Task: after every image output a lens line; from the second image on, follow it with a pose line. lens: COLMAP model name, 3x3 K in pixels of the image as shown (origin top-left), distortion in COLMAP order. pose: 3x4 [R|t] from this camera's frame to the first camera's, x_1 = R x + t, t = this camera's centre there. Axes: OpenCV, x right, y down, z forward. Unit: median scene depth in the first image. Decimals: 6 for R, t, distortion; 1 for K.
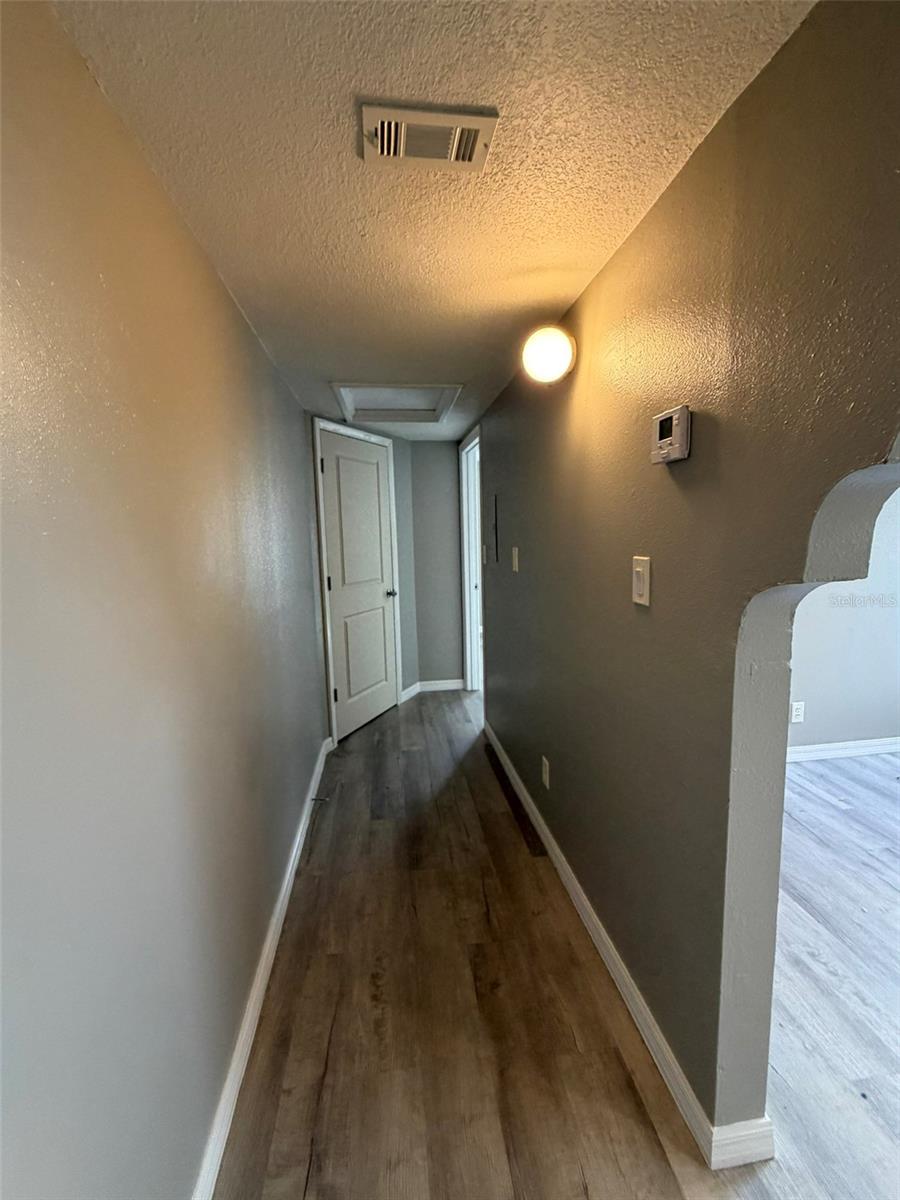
lens RADIAL K [[511.6, 0, 452.5], [0, 511.6, 600.7], [0, 0, 1]] dist [0.000827, -0.000935]
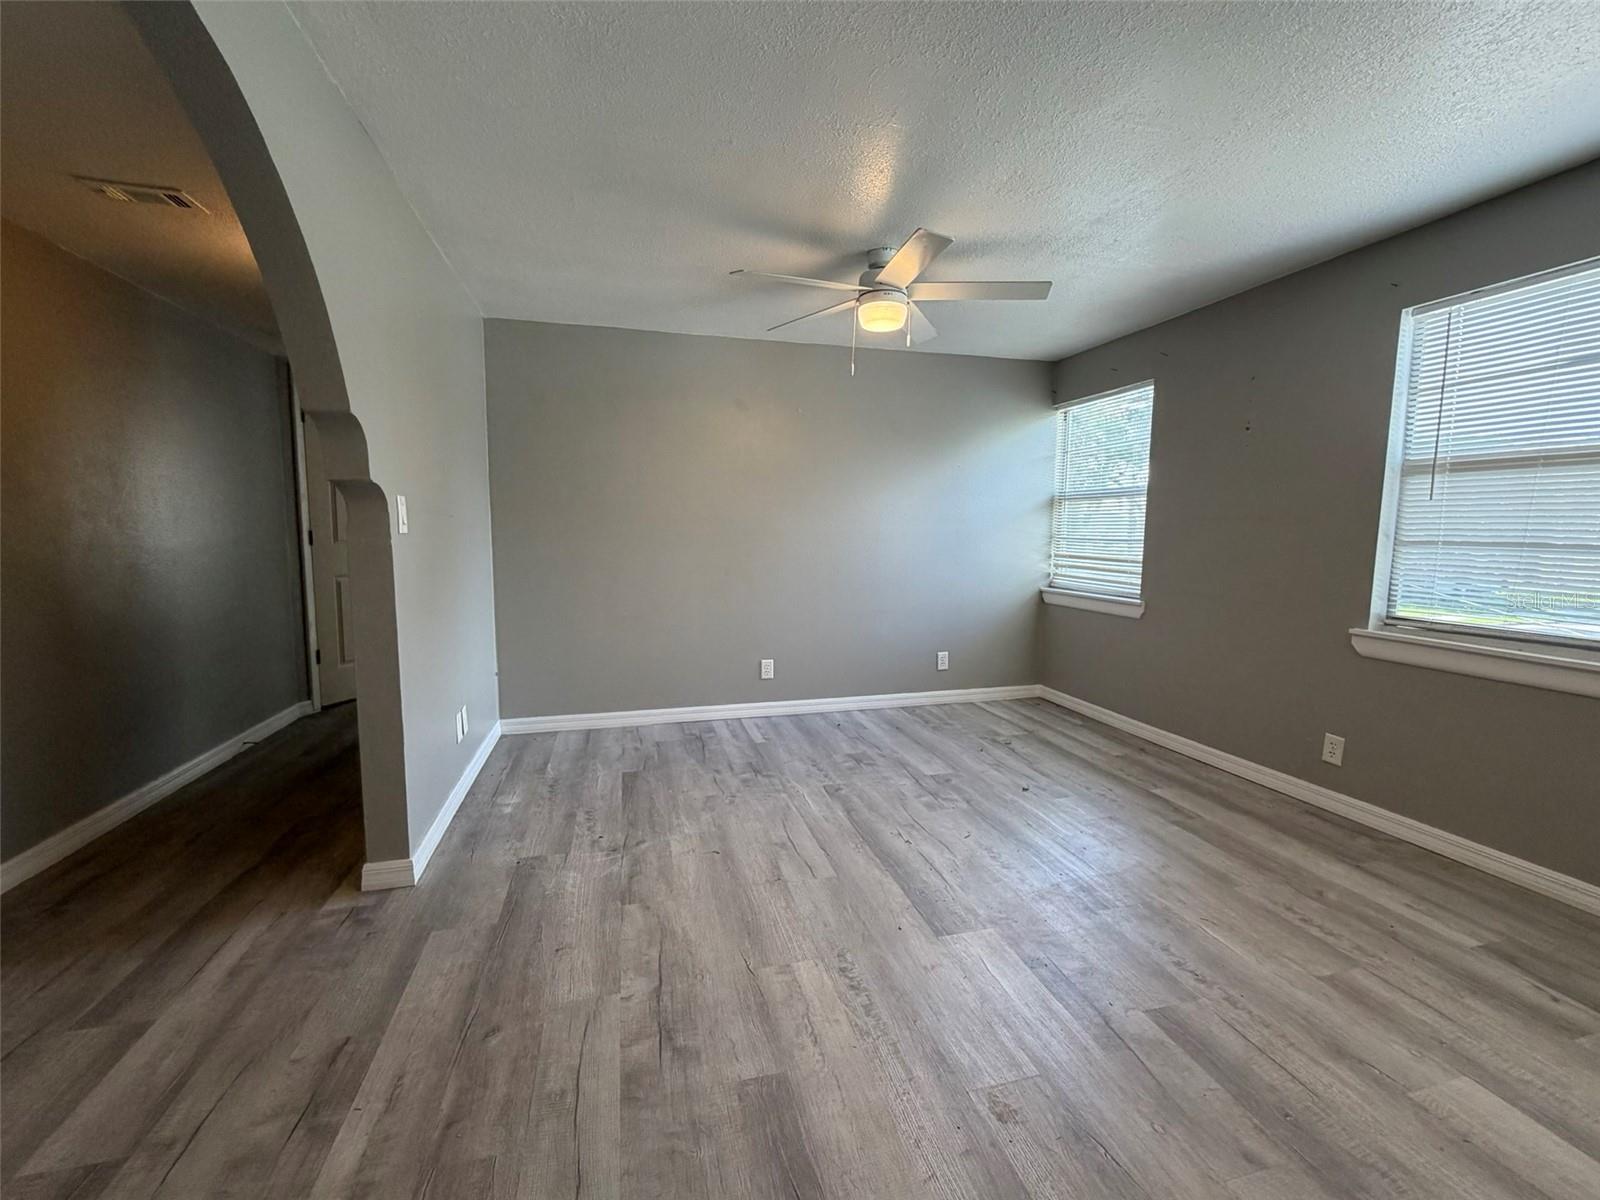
lens RADIAL K [[682.2, 0, 802.8], [0, 682.2, 603.0], [0, 0, 1]] dist [0.000827, -0.000935]
pose [[0.990680, 0.021807, 0.134454, 0.688865], [-0.018423, 0.999483, -0.026363, 0.145155], [-0.134960, 0.023641, 0.990569, -0.529366]]
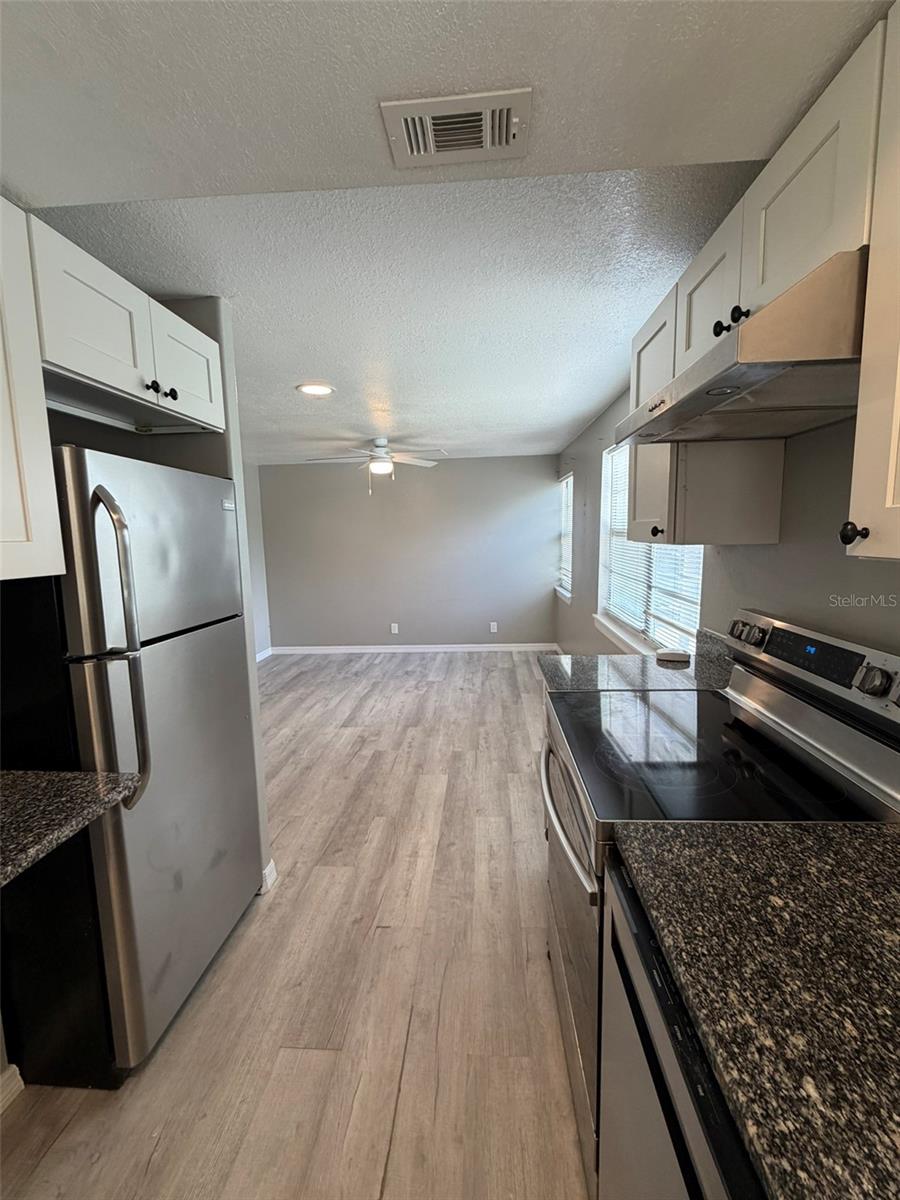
lens RADIAL K [[511.6, 0, 447.7], [0, 511.6, 599.5], [0, 0, 1]] dist [0.000827, -0.000935]
pose [[0.980393, 0.031261, -0.194555, 1.604561], [-0.030207, 0.999509, 0.008384, 0.094752], [0.194722, -0.002342, 0.980856, -1.245294]]
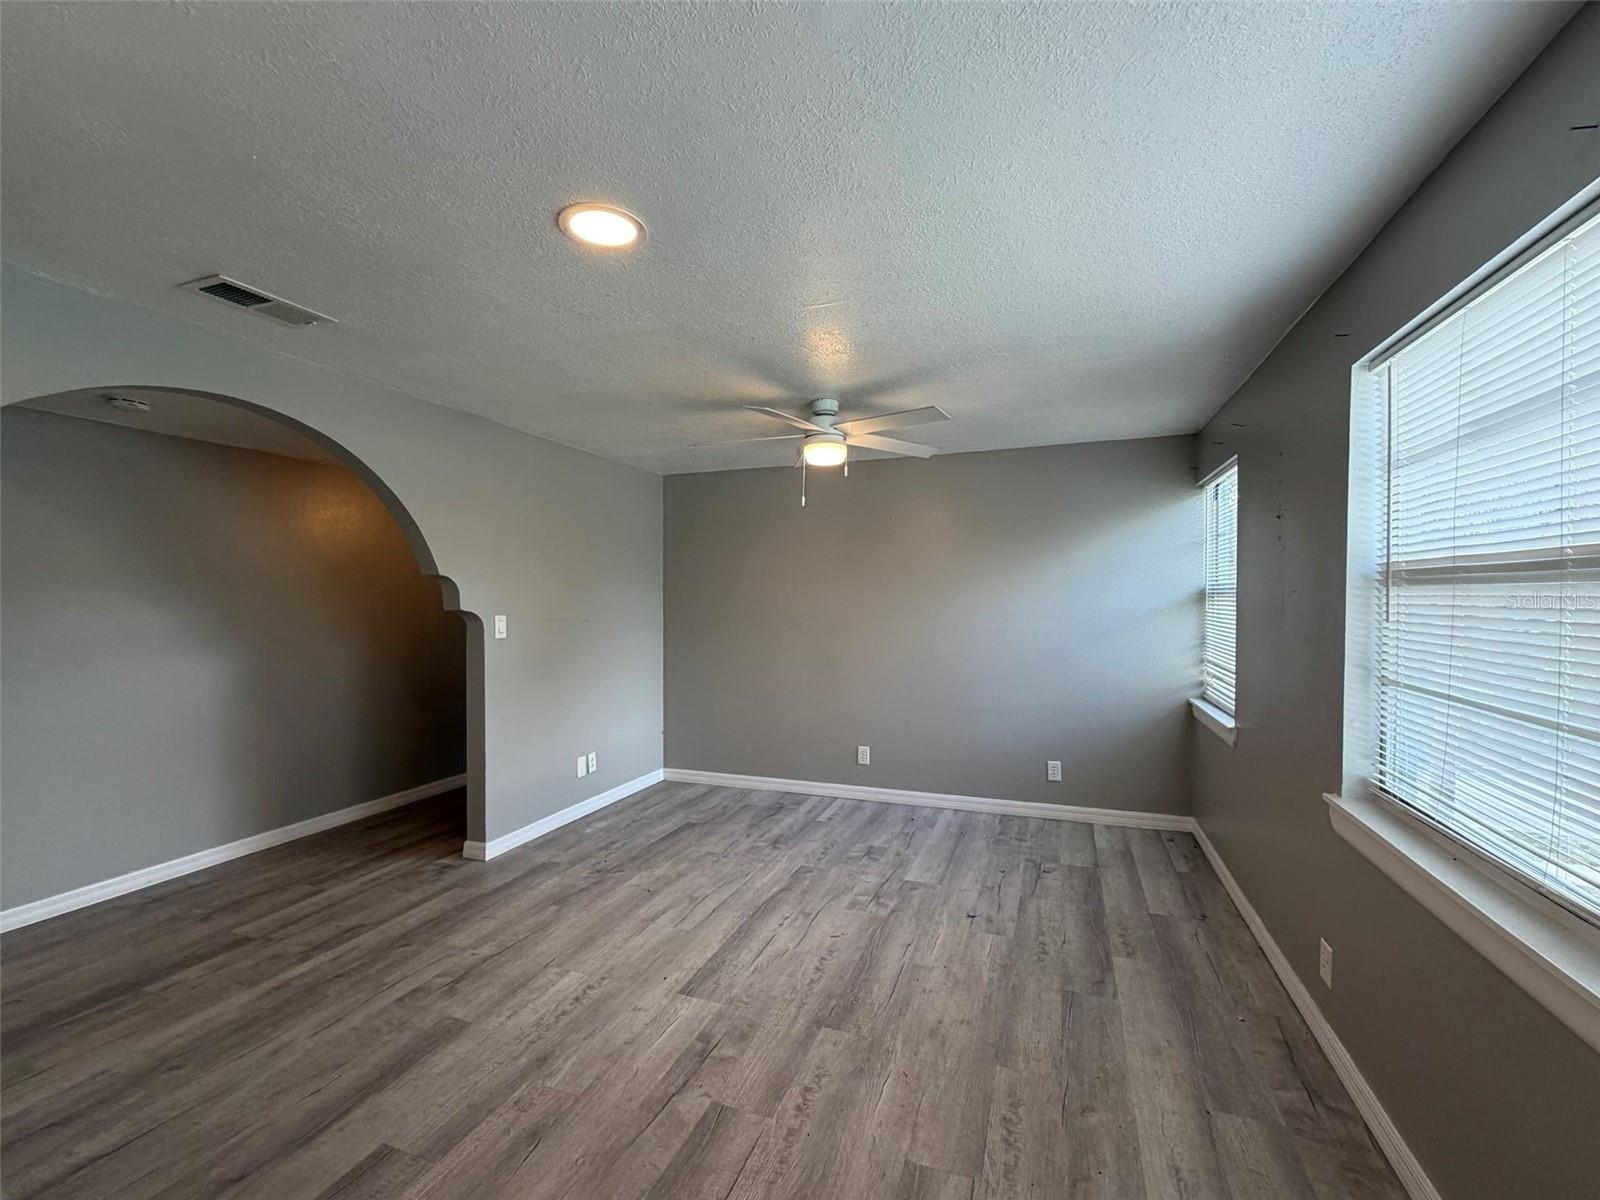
lens RADIAL K [[682.2, 0, 797.6], [0, 682.2, 601.8], [0, 0, 1]] dist [0.000827, -0.000935]
pose [[0.882037, 0.030201, -0.470212, 1.563393], [-0.086054, 0.991484, -0.097742, 0.047792], [0.463256, 0.126676, 0.877125, -0.574567]]
